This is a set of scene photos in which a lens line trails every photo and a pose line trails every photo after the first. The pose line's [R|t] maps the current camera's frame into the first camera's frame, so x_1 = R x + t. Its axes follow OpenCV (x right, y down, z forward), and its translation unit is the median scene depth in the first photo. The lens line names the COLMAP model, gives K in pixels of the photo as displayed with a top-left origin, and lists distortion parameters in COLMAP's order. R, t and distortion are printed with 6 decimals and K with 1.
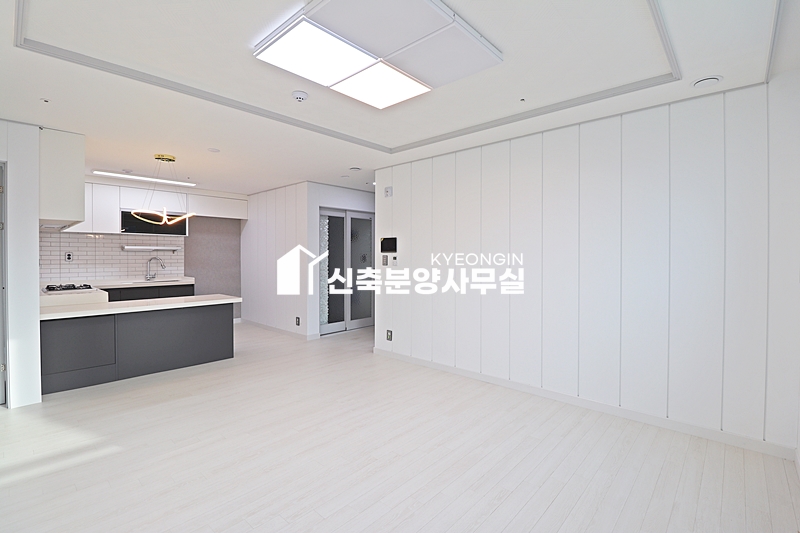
lens RADIAL K [[370.6, 0, 401.4], [0, 370.6, 261.0], [0, 0, 1]] dist [-0.009689, -0.007294]
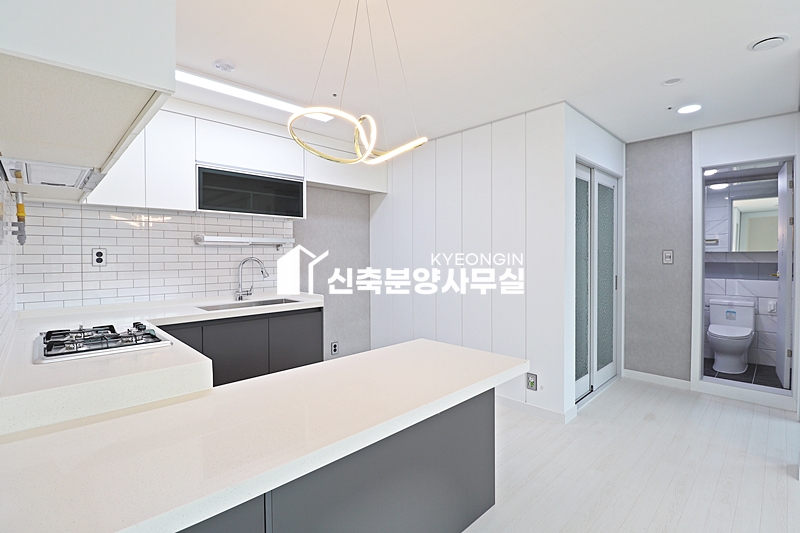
lens RADIAL K [[370.6, 0, 401.9], [0, 370.6, 260.0], [0, 0, 1]] dist [-0.009689, -0.007294]
pose [[0.999145, -0.005045, -0.041029, -0.436663], [0.005065, 0.999987, 0.000404, -0.005351], [0.041027, -0.000611, 0.999158, 0.474640]]
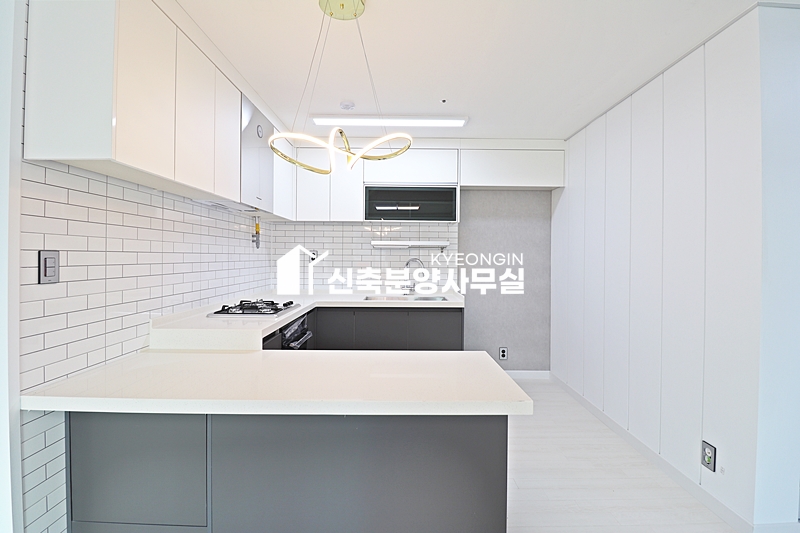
lens RADIAL K [[370.6, 0, 403.1], [0, 370.6, 260.8], [0, 0, 1]] dist [-0.009689, -0.007294]
pose [[0.689788, 0.011990, -0.723912, -0.231310], [-0.017287, 0.999851, 0.000088, -0.005742], [0.723805, 0.012454, 0.689892, 0.568942]]
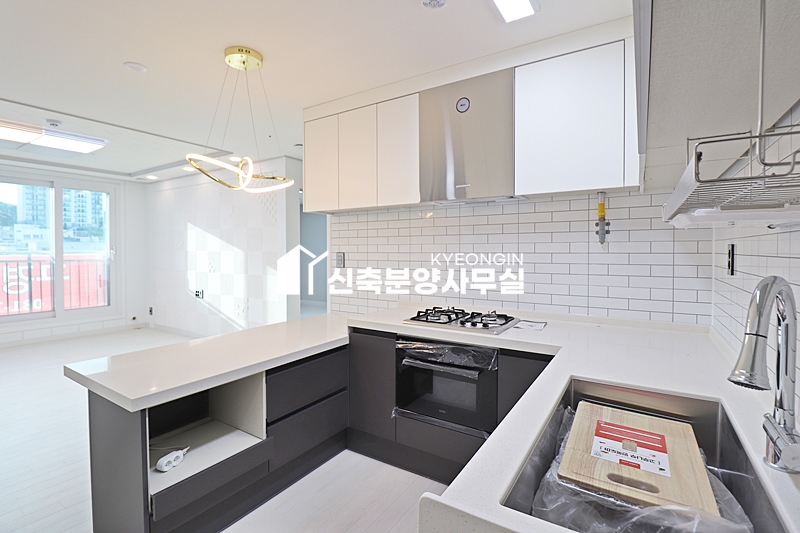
lens RADIAL K [[370.6, 0, 406.0], [0, 370.6, 259.9], [0, 0, 1]] dist [-0.009689, -0.007294]
pose [[-0.979818, 0.003793, -0.199856, -0.553655], [-0.003906, 0.999266, 0.038110, -0.018756], [0.199854, 0.038122, -0.979084, 1.120125]]
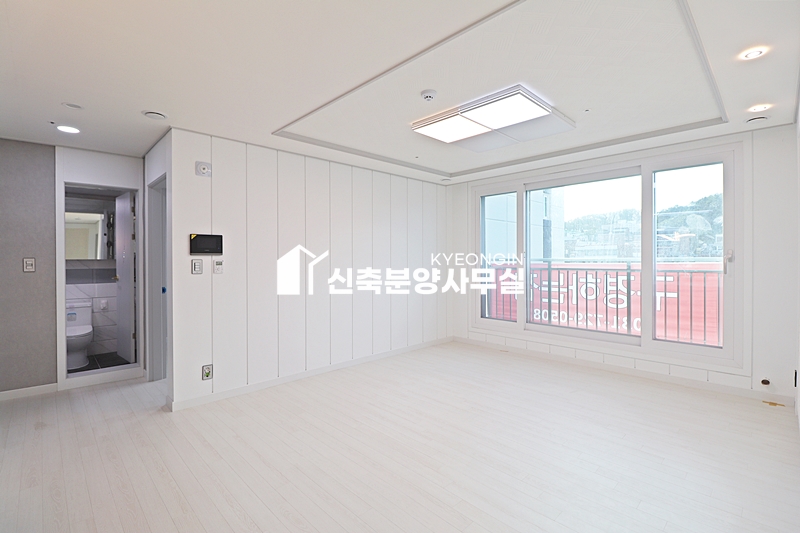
lens RADIAL K [[370.6, 0, 398.0], [0, 370.6, 261.3], [0, 0, 1]] dist [-0.009689, -0.007294]
pose [[0.046127, -0.007046, 0.998911, -0.583274], [0.015306, 0.999863, 0.006346, -0.008081], [-0.998818, 0.014997, 0.046229, 0.476160]]
